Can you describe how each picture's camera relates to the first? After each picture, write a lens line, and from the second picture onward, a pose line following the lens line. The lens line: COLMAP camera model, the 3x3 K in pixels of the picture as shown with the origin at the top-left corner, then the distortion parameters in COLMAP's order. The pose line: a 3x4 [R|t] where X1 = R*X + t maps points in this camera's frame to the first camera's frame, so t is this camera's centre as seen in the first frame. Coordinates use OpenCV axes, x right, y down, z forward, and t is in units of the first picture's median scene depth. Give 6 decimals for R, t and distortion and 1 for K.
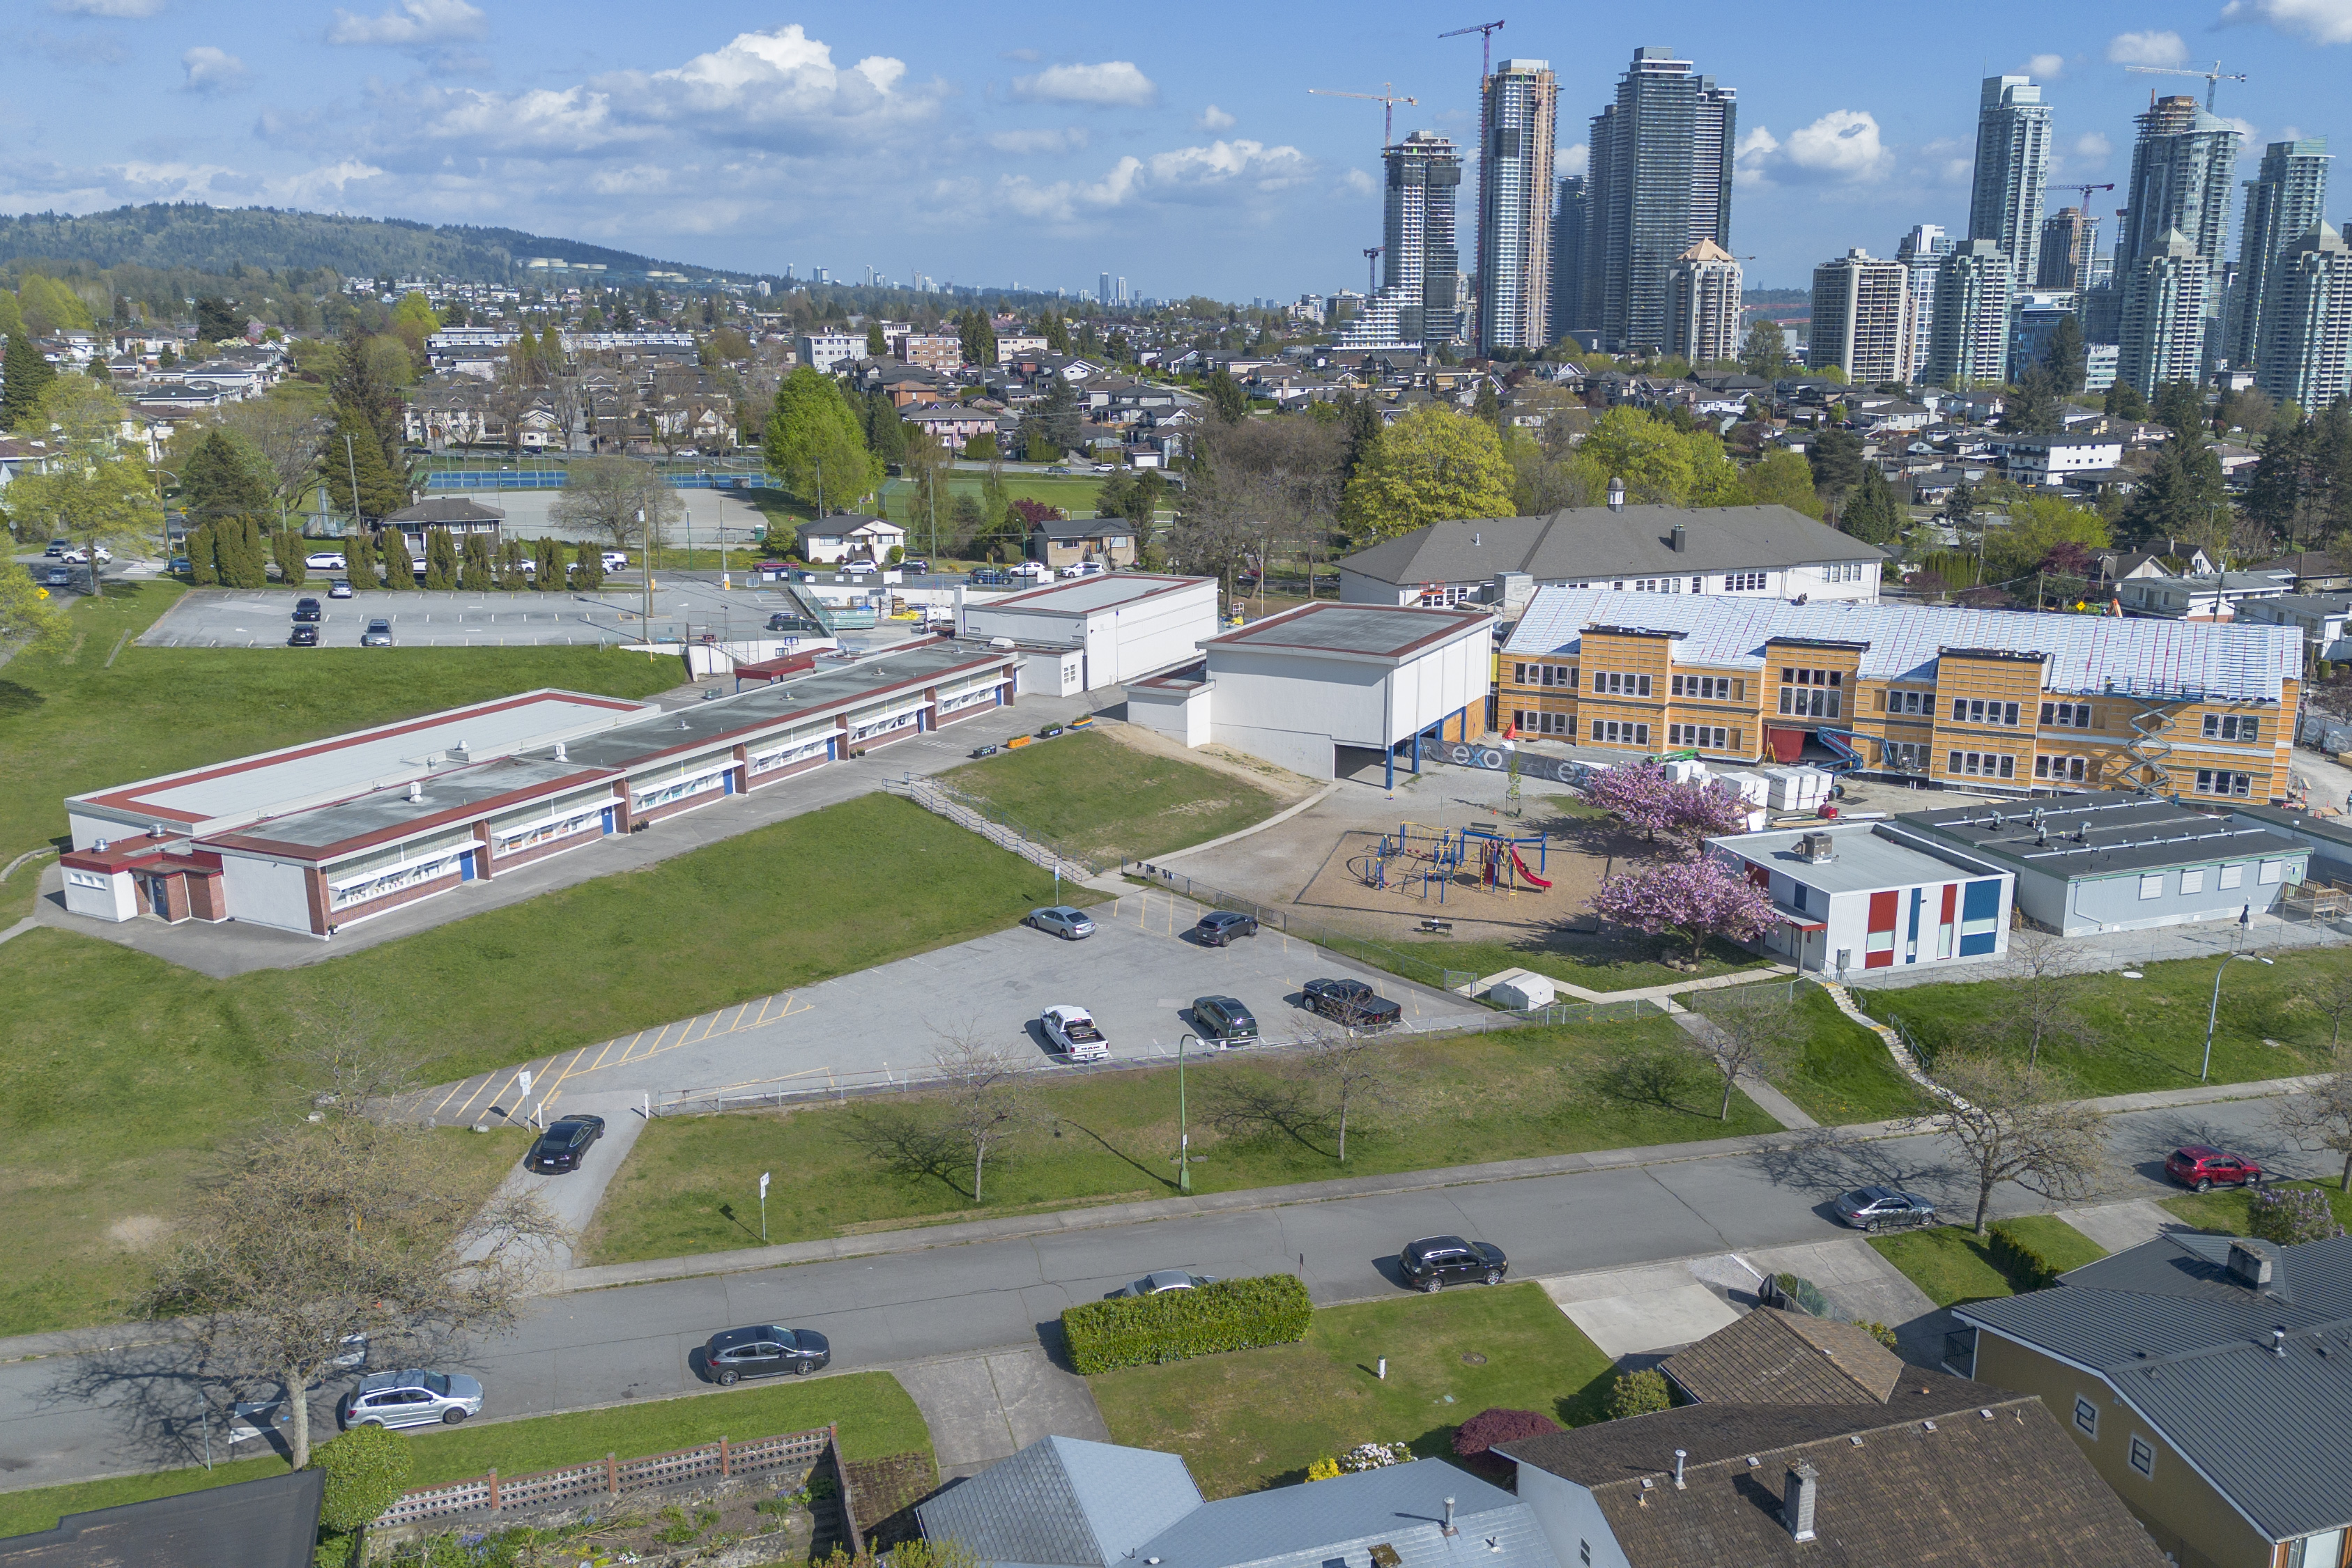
lens RADIAL K [[1981.5, 0, 1191.2], [0, 1981.5, 782.9], [0, 0, 1]] dist [0.071996, -0.068631]
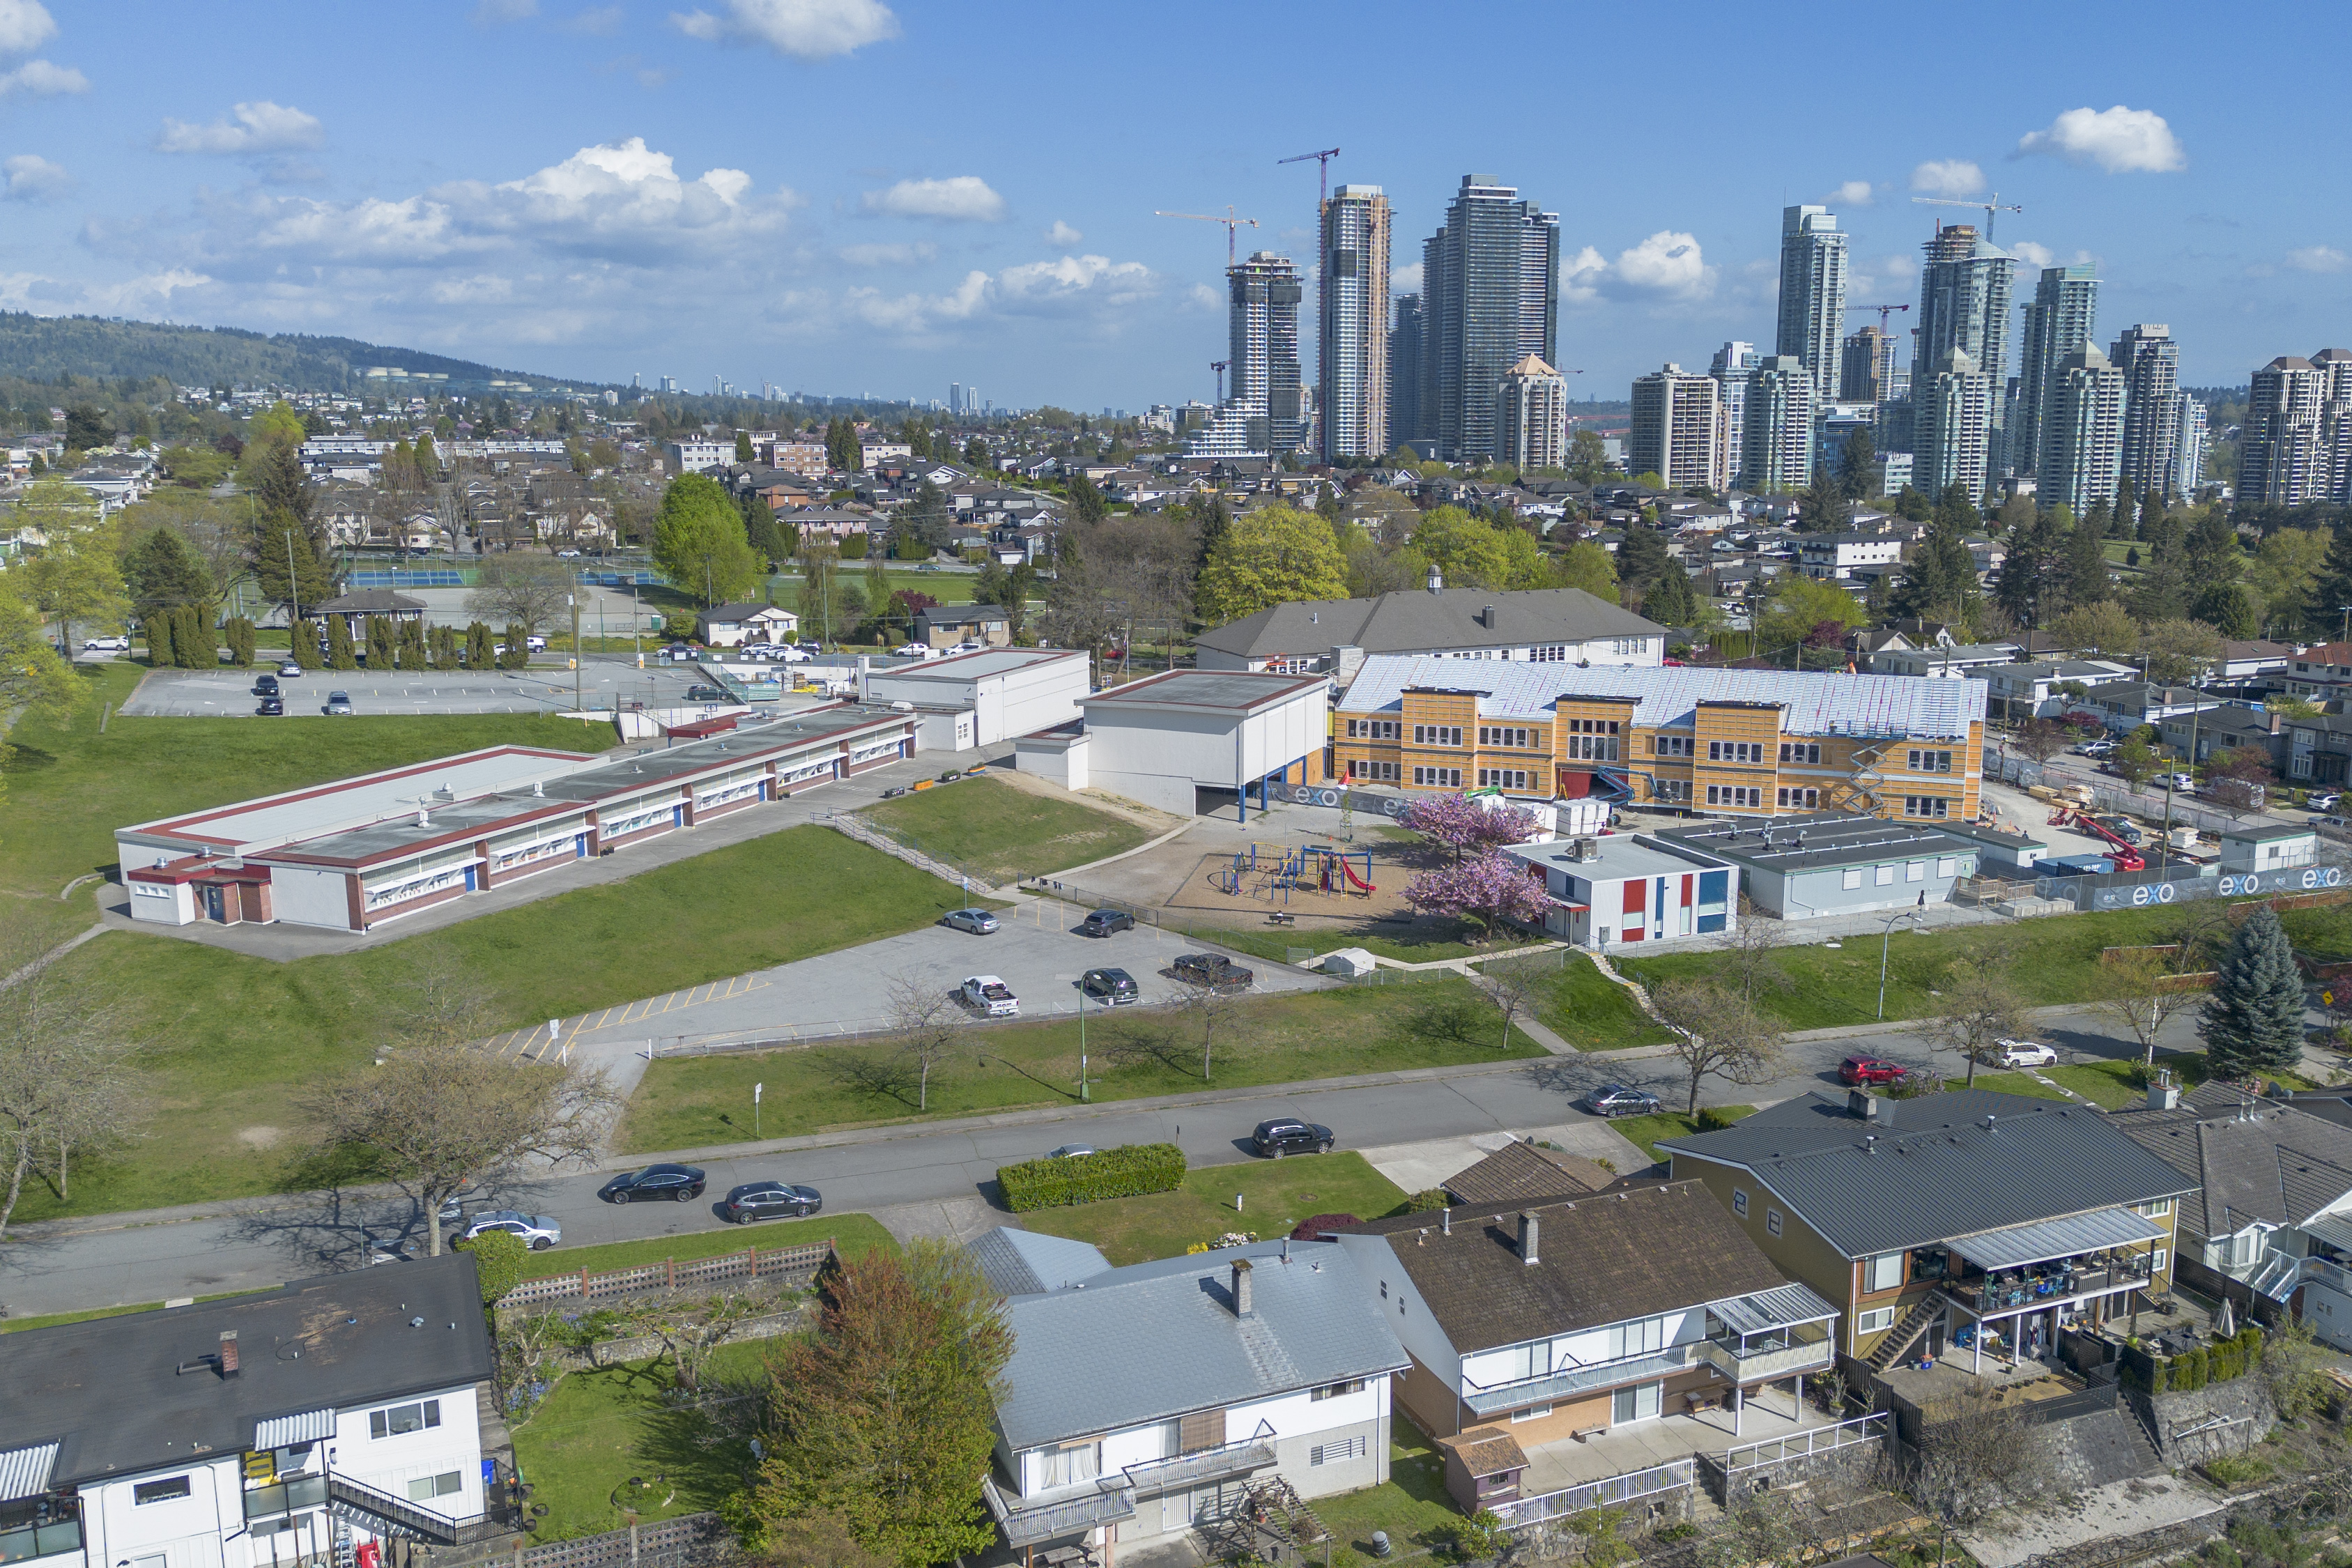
lens RADIAL K [[1981.5, 0, 1192.7], [0, 1981.5, 784.3], [0, 0, 1]] dist [0.071996, -0.068631]
pose [[0.997221, -0.013247, 0.073316, -0.012841], [0.017031, 0.998542, -0.051226, 0.035552], [-0.072531, 0.052332, 0.995992, -0.146534]]
